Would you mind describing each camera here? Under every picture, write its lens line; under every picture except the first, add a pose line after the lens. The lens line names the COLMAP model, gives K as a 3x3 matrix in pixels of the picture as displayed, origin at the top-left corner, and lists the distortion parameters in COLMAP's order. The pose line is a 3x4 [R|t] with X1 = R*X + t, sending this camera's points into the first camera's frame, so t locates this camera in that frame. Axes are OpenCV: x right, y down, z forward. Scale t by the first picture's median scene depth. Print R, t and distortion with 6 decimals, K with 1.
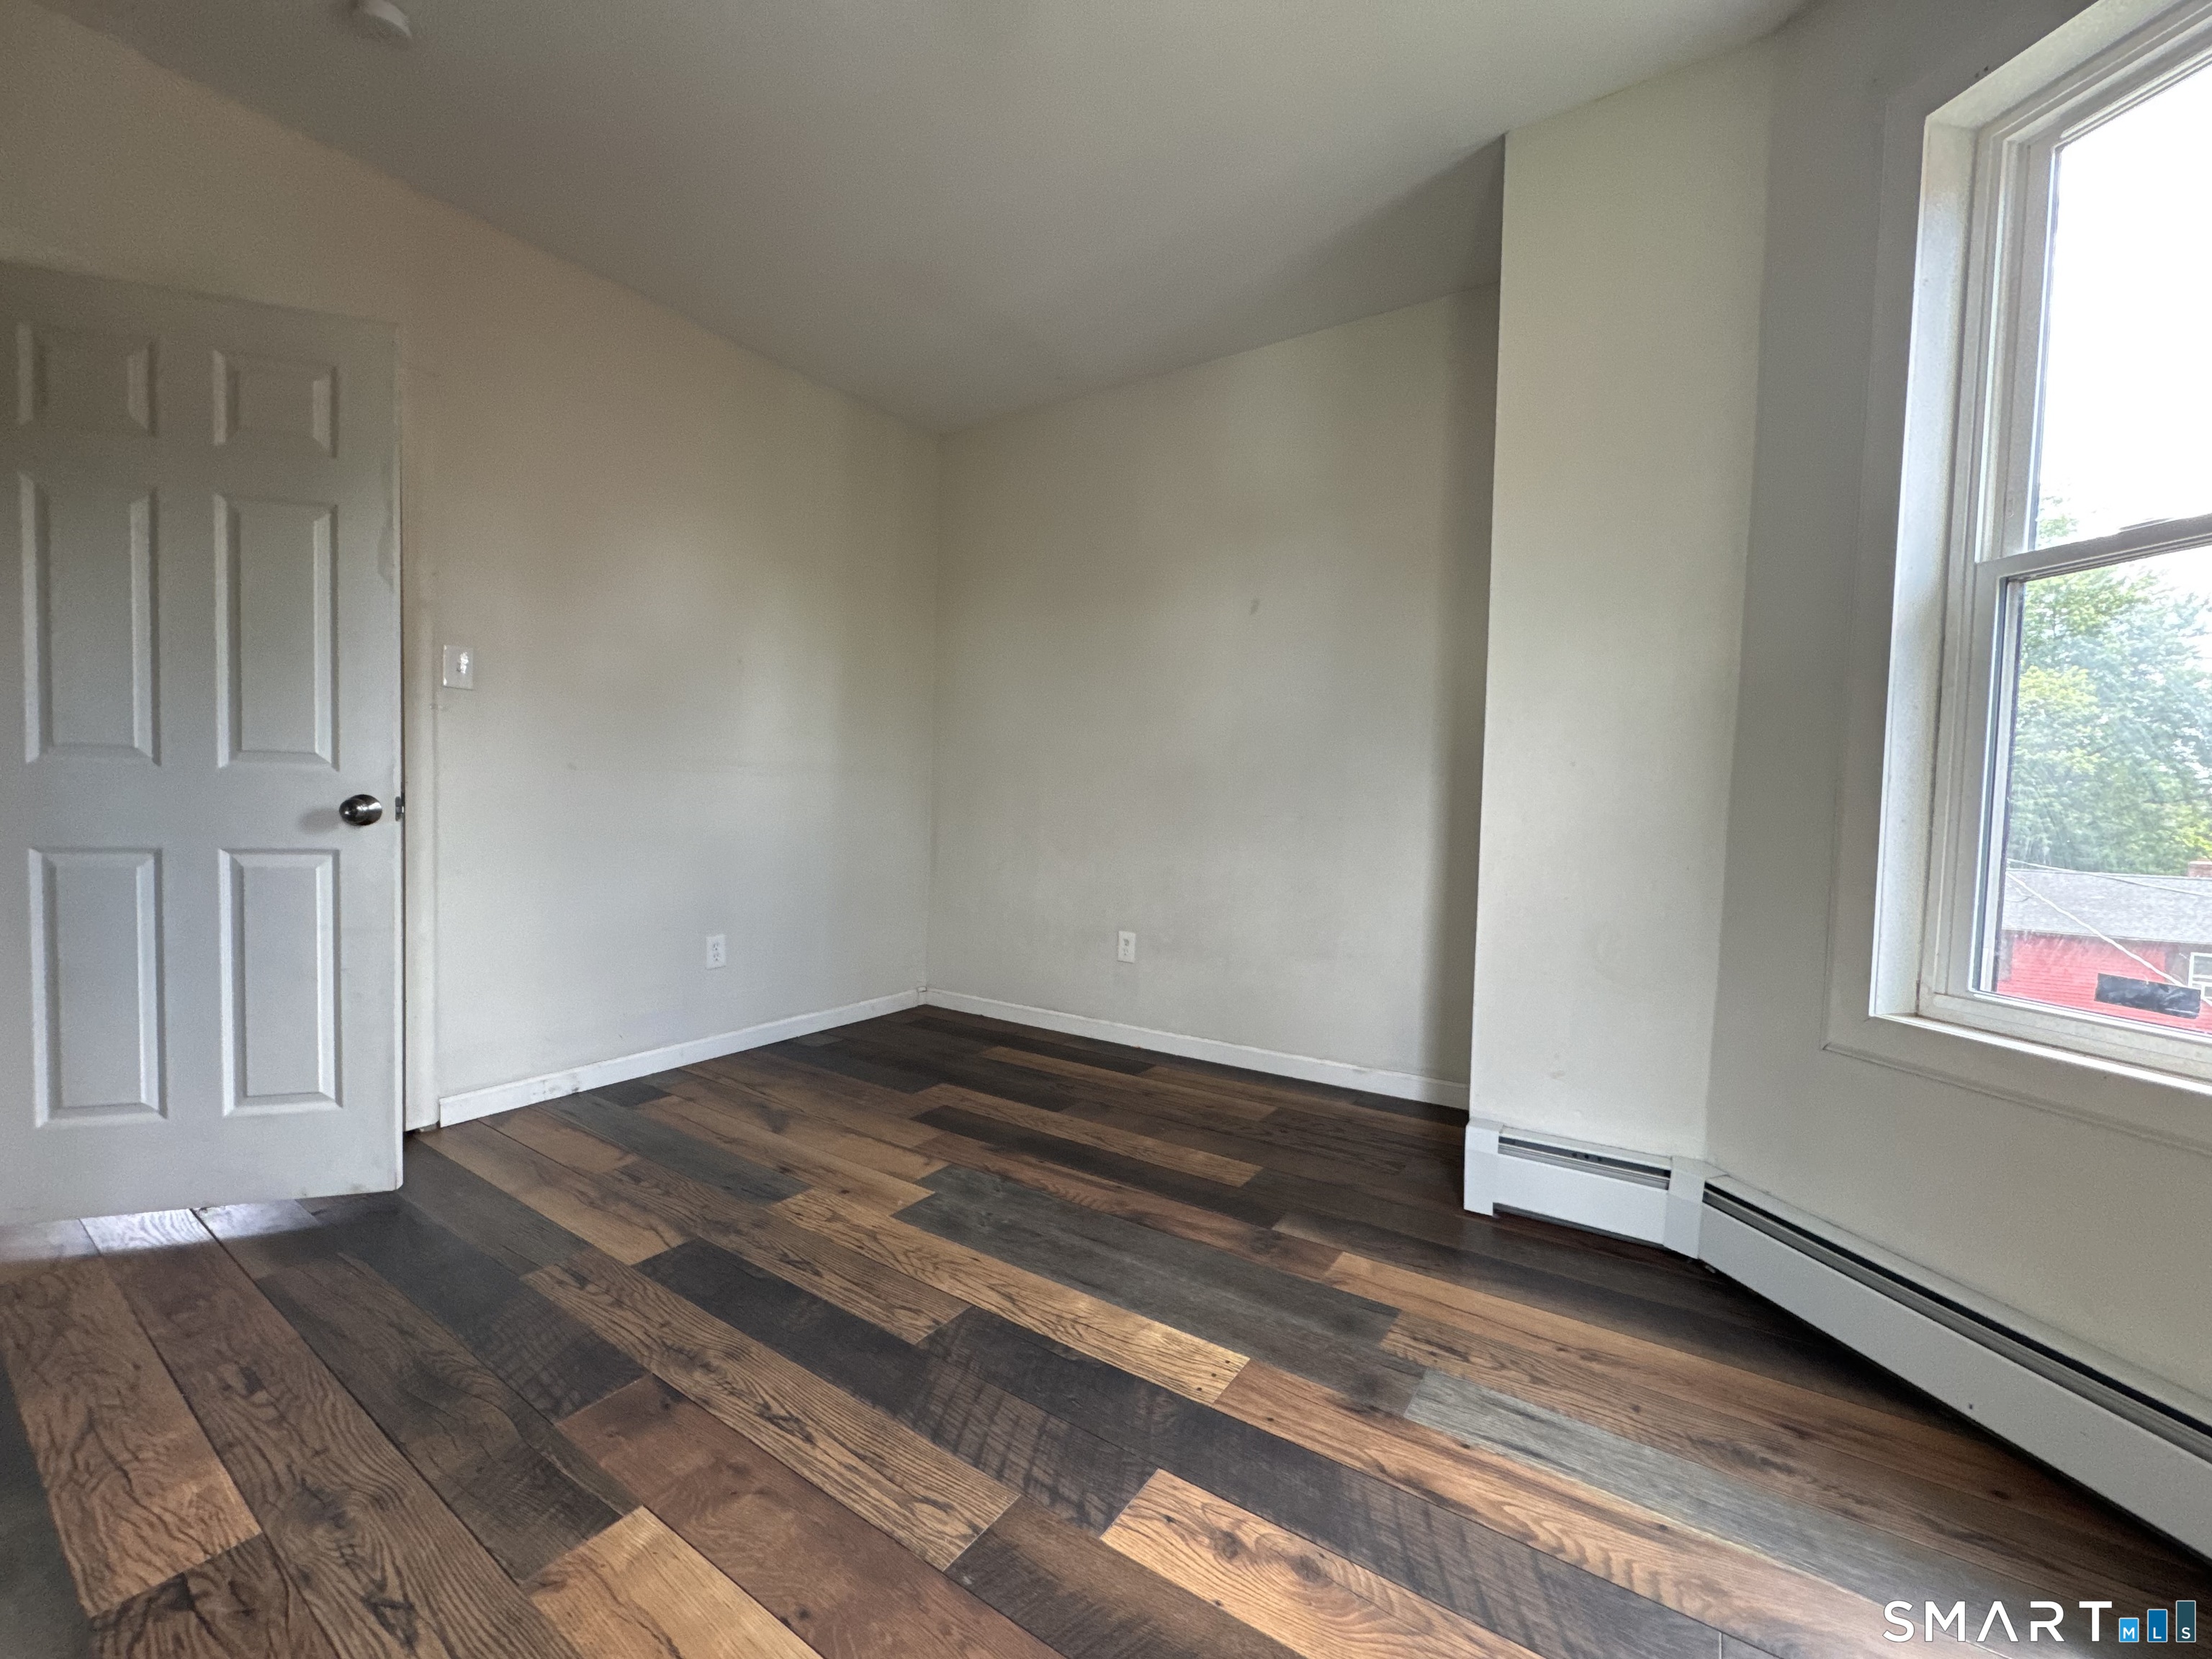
lens RADIAL K [[880.4, 0, 1109.5], [0, 880.4, 827.6], [0, 0, 1]] dist [-0.001554, -0.000190]
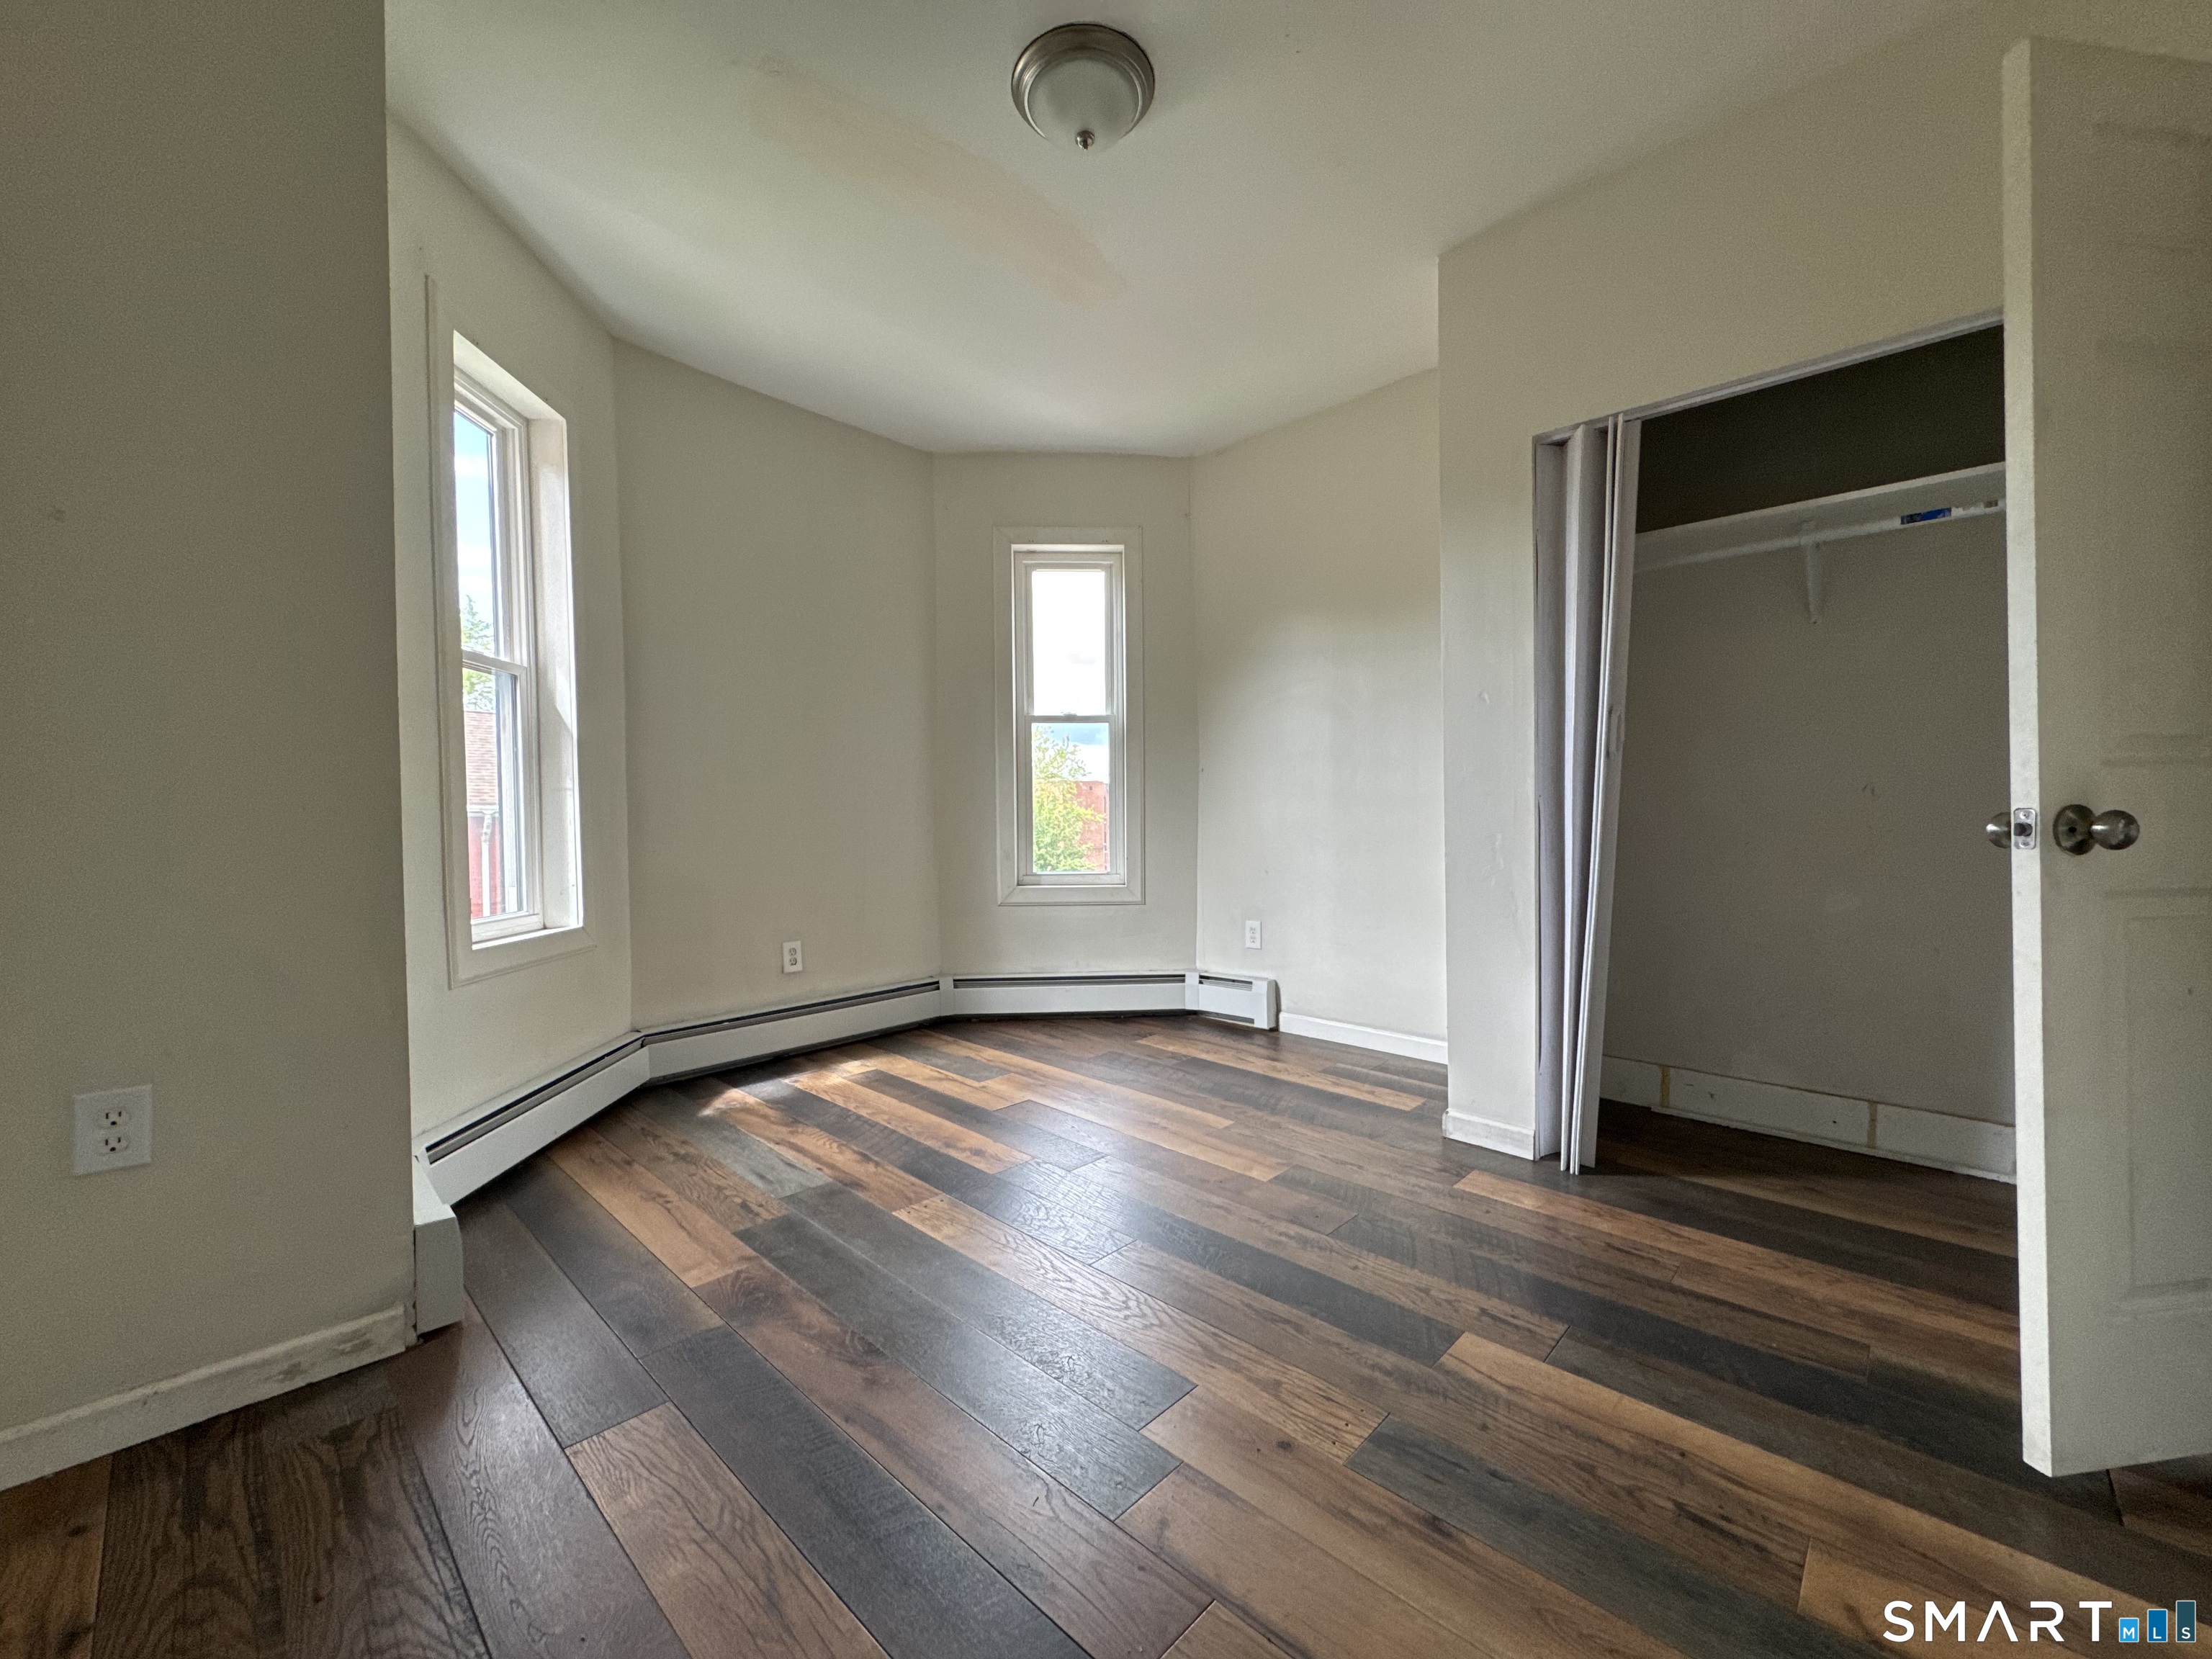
lens RADIAL K [[880.4, 0, 1109.5], [0, 880.4, 827.6], [0, 0, 1]] dist [-0.001554, -0.000190]
pose [[-0.987078, -0.015824, 0.159459, -0.394176], [-0.009117, 0.999046, 0.042706, -0.057501], [-0.159982, 0.040700, -0.986280, 2.333728]]
